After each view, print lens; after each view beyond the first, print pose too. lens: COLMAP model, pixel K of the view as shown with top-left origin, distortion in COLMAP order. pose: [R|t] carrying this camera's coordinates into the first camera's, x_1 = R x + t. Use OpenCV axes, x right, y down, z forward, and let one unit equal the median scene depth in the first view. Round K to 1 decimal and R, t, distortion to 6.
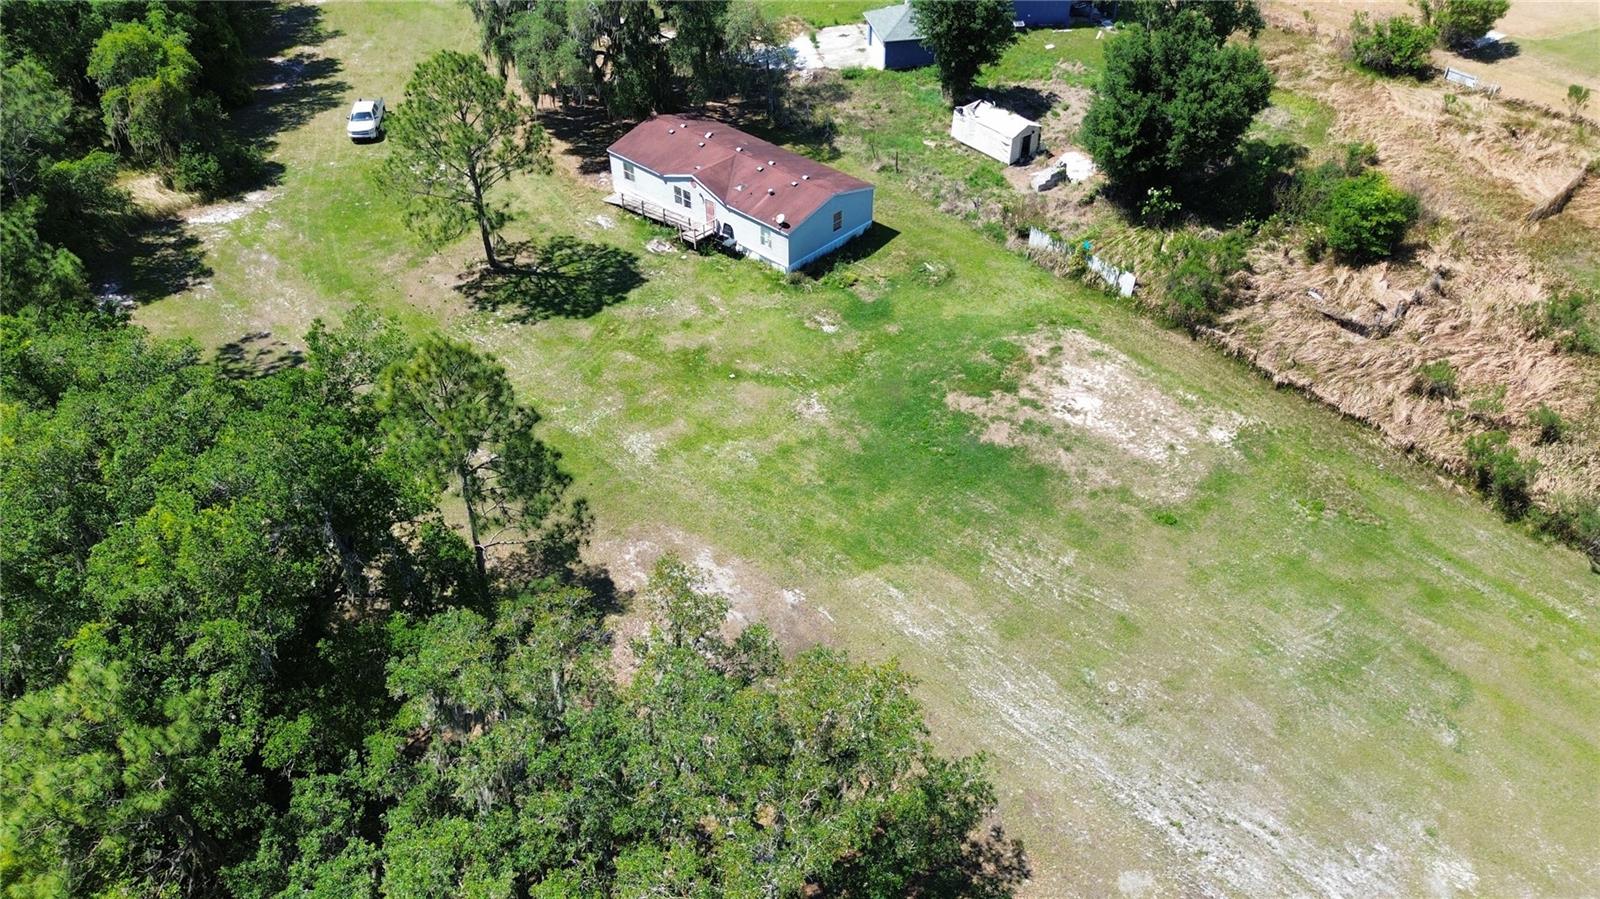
lens RADIAL K [[1142.2, 0, 800.0], [0, 1142.2, 449.5], [0, 0, 1]] dist [0.111406, -0.132891]
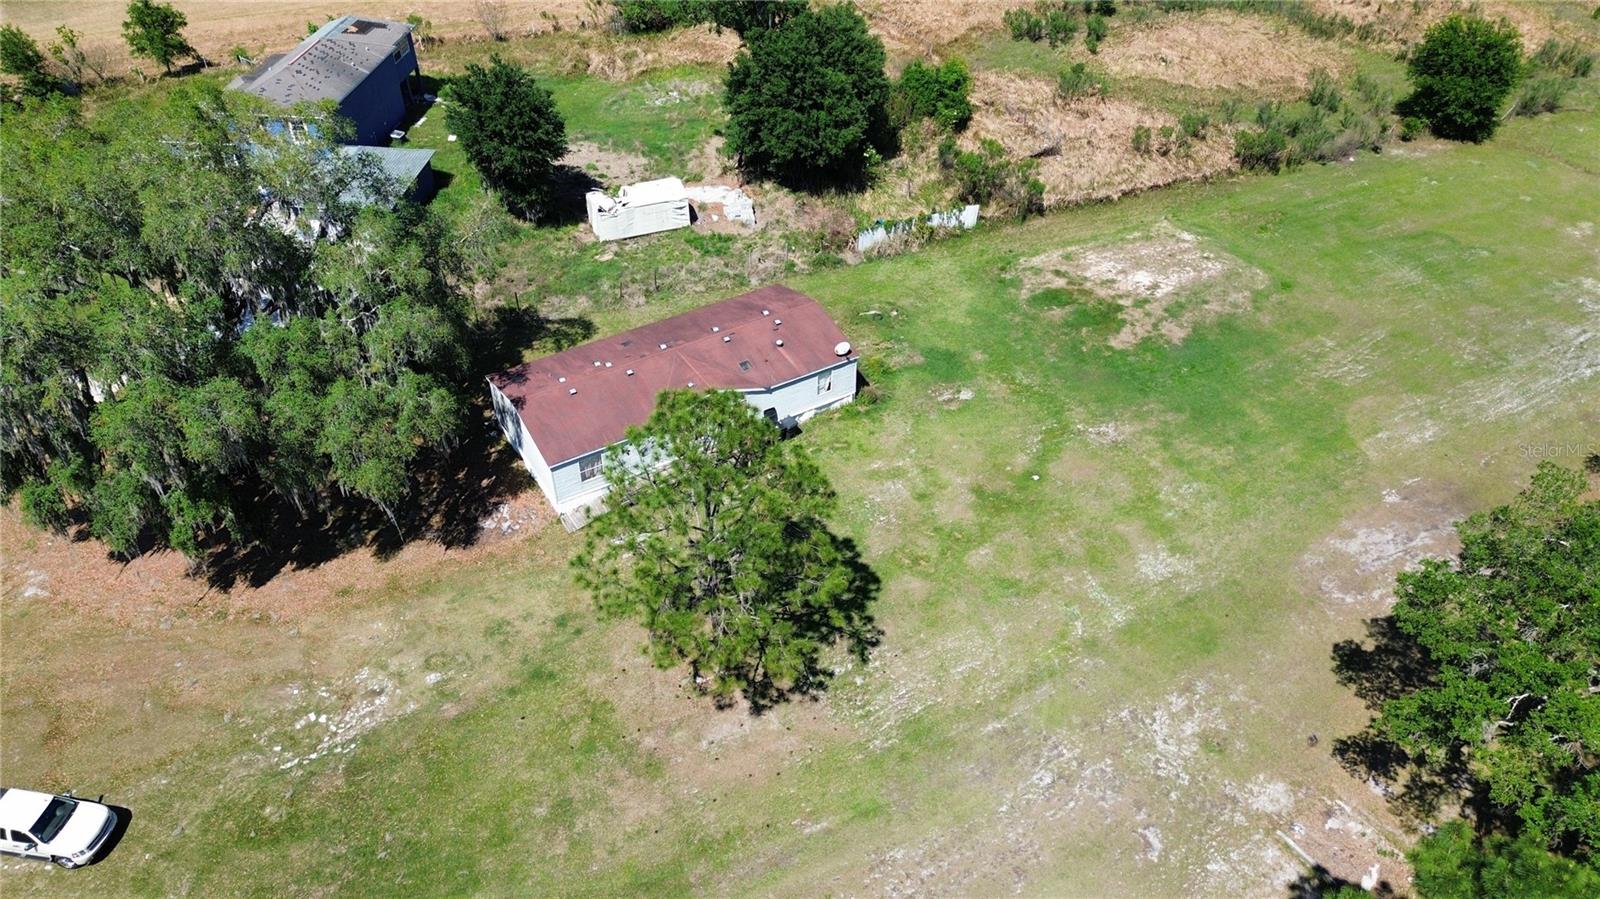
lens RADIAL K [[1129.5, 0, 791.2], [0, 1129.5, 447.9], [0, 0, 1]] dist [0.099592, -0.127064]
pose [[0.269667, -0.607263, 0.747336, -0.686531], [0.615388, 0.705609, 0.351302, -0.461222], [-0.740660, 0.365167, 0.563982, 0.585347]]
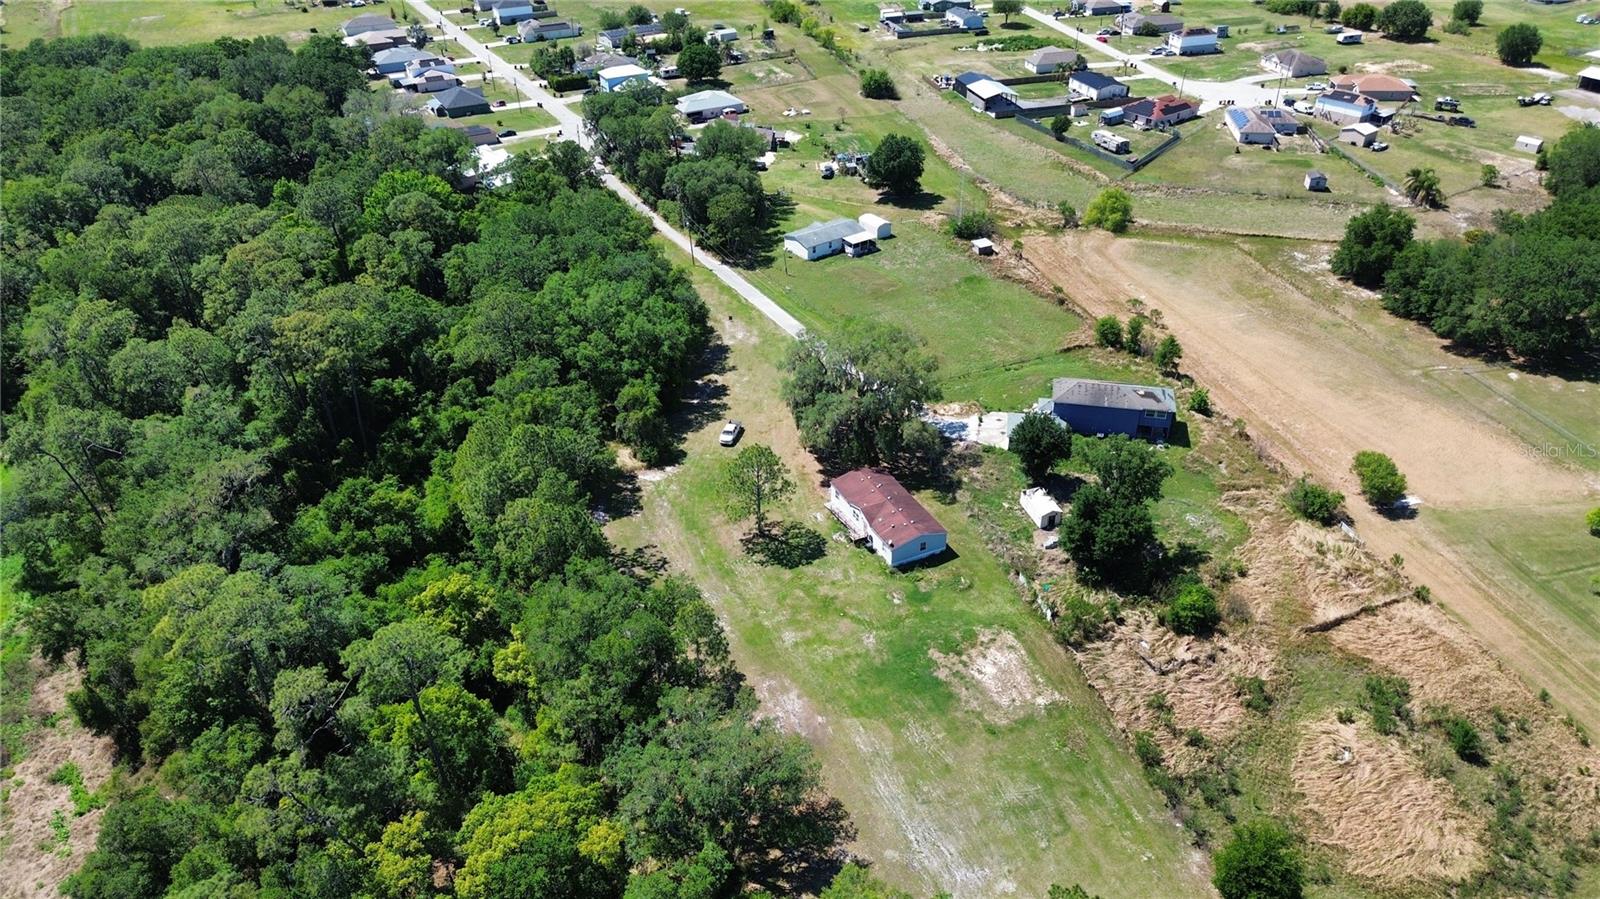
lens RADIAL K [[1142.2, 0, 800.0], [0, 1142.2, 449.5], [0, 0, 1]] dist [0.111406, -0.132891]
pose [[0.931701, 0.191976, -0.308348, 0.431196], [-0.227126, 0.970397, -0.082116, -0.156321], [0.283456, 0.146541, 0.947723, -1.012957]]
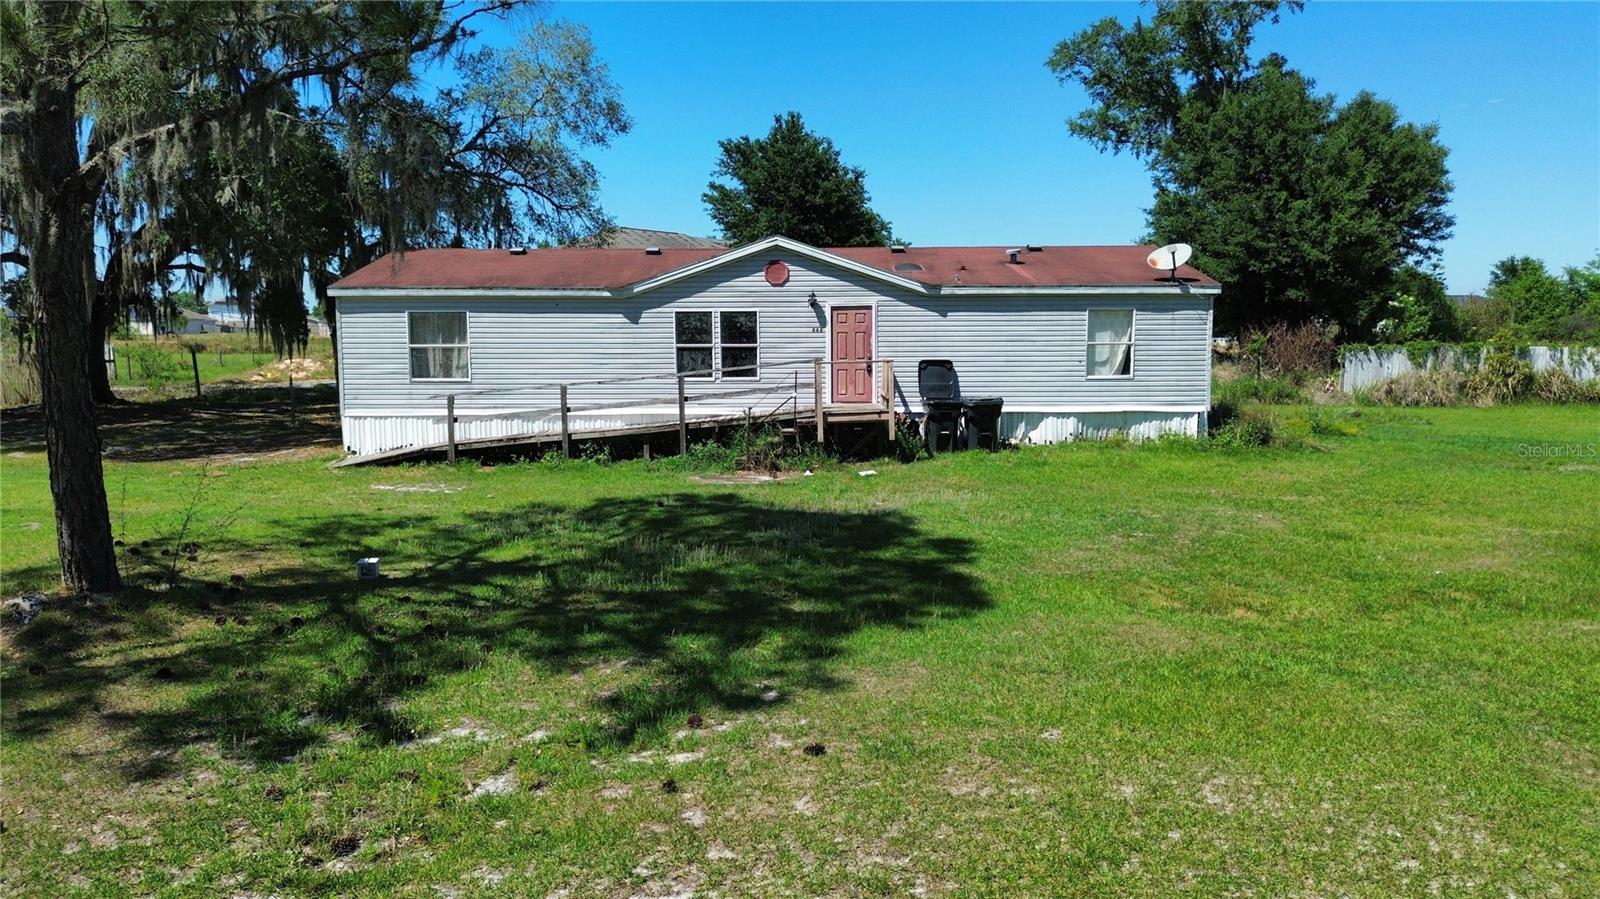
lens RADIAL K [[1142.2, 0, 800.0], [0, 1142.2, 449.5], [0, 0, 1]] dist [0.111406, -0.132891]
pose [[0.726196, -0.073361, 0.683562, -0.311281], [0.443151, 0.810110, -0.383848, -0.080276], [-0.525601, 0.581670, 0.620809, 0.882975]]
